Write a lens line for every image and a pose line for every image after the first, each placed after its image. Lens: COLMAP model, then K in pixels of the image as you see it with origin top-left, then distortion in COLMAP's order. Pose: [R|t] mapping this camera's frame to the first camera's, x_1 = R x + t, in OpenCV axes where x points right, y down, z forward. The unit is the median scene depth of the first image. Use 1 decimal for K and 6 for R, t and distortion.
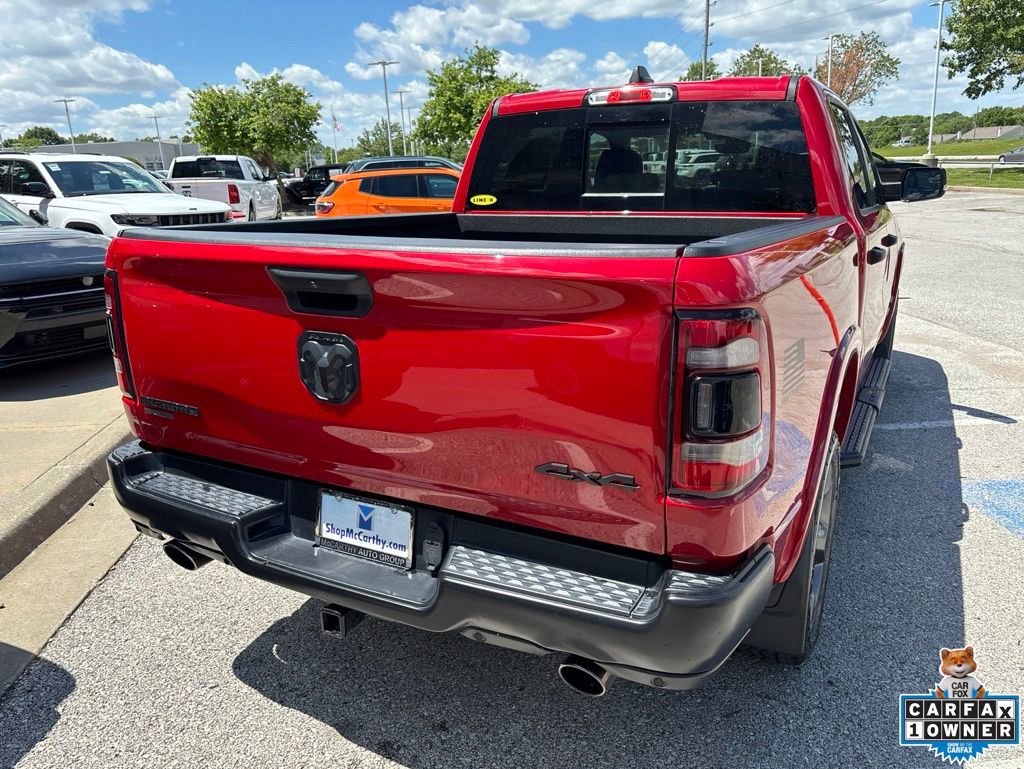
lens RADIAL K [[778.9, 0, 508.7], [0, 778.9, 378.2], [0, 0, 1]] dist [0.041398, -0.048847]
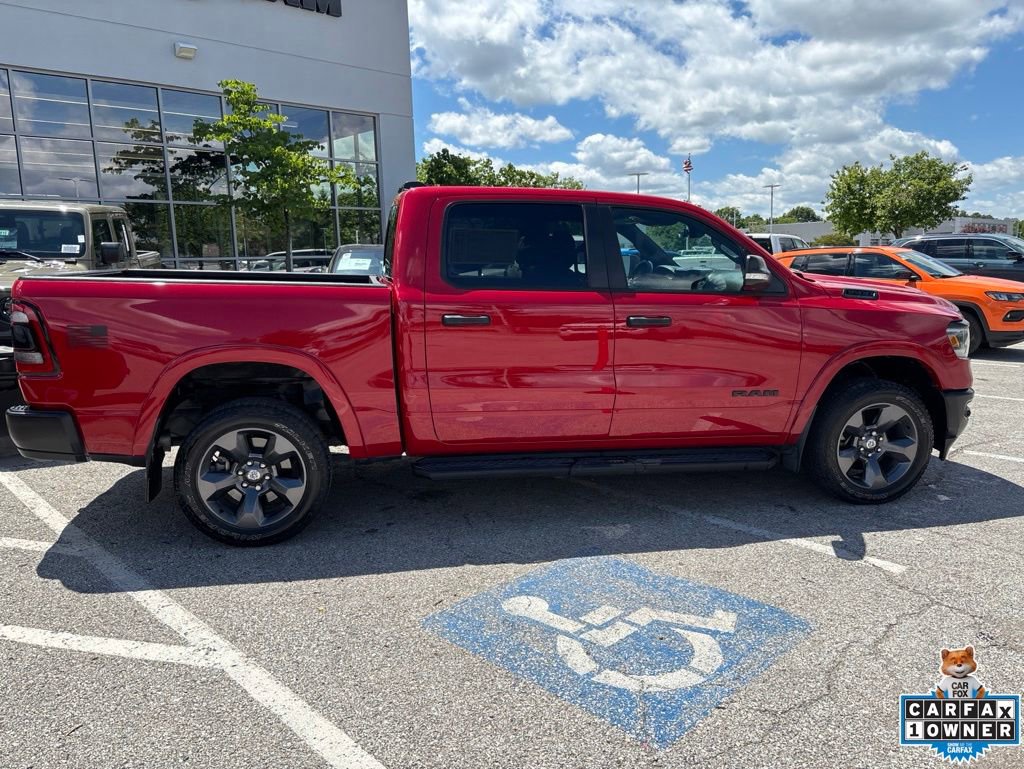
lens RADIAL K [[778.9, 0, 509.3], [0, 778.9, 387.5], [0, 0, 1]] dist [0.041398, -0.048847]
pose [[0.633358, 0.151821, -0.758820, 0.094556], [-0.211704, 0.977153, 0.018803, -0.005630], [0.744338, 0.148736, 0.651029, 0.015700]]
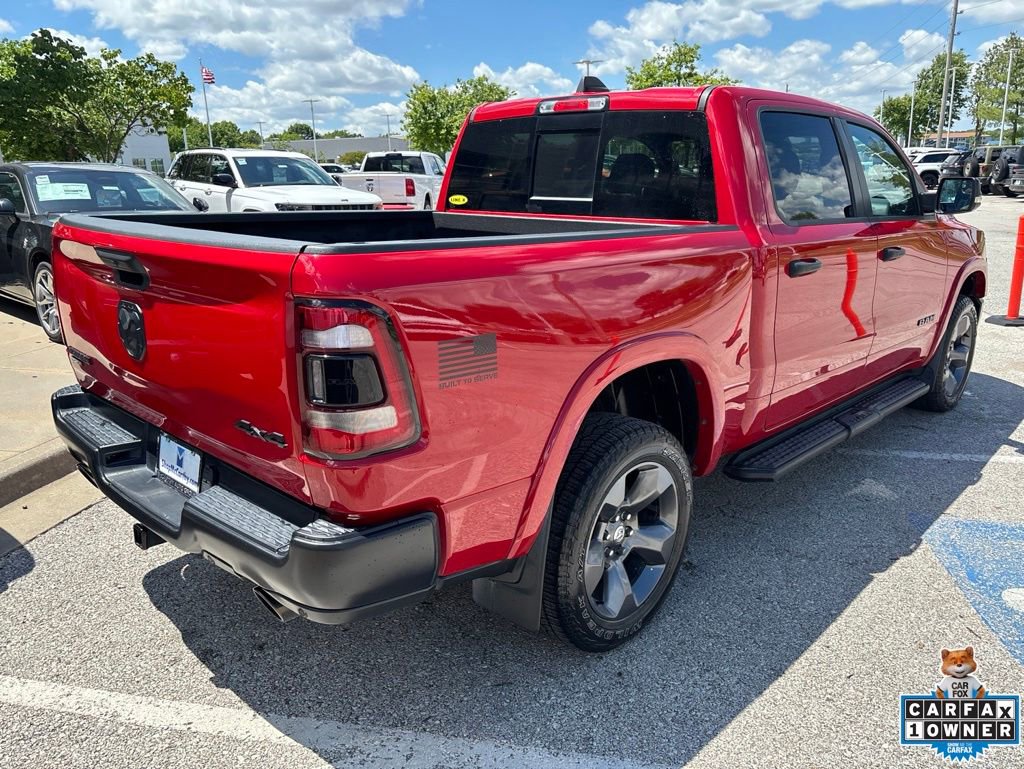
lens RADIAL K [[778.9, 0, 508.6], [0, 778.9, 370.7], [0, 0, 1]] dist [0.041398, -0.048847]
pose [[0.962897, 0.082962, -0.256800, 0.023799], [-0.084035, 0.996439, 0.006811, -0.000312], [0.256451, 0.015022, 0.966441, -0.002099]]
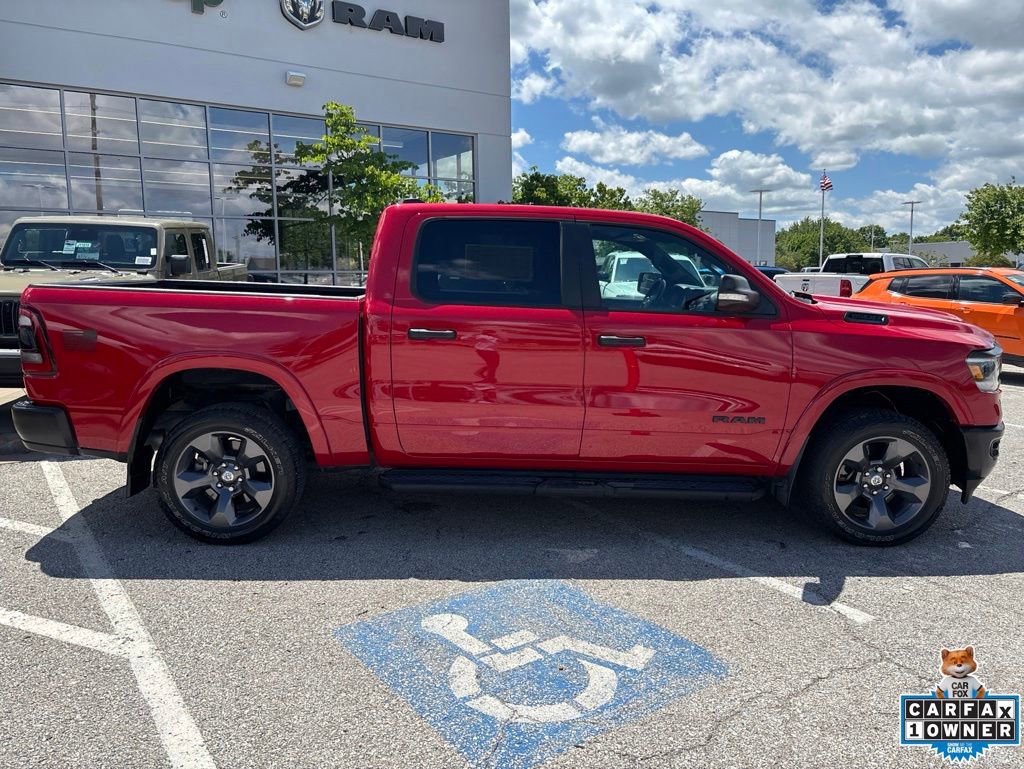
lens RADIAL K [[778.9, 0, 507.2], [0, 778.9, 380.8], [0, 0, 1]] dist [0.041398, -0.048847]
pose [[0.497421, 0.150297, -0.854390, 0.103689], [-0.245501, 0.969005, 0.027529, -0.009476], [0.832046, 0.196060, 0.518902, 0.029115]]
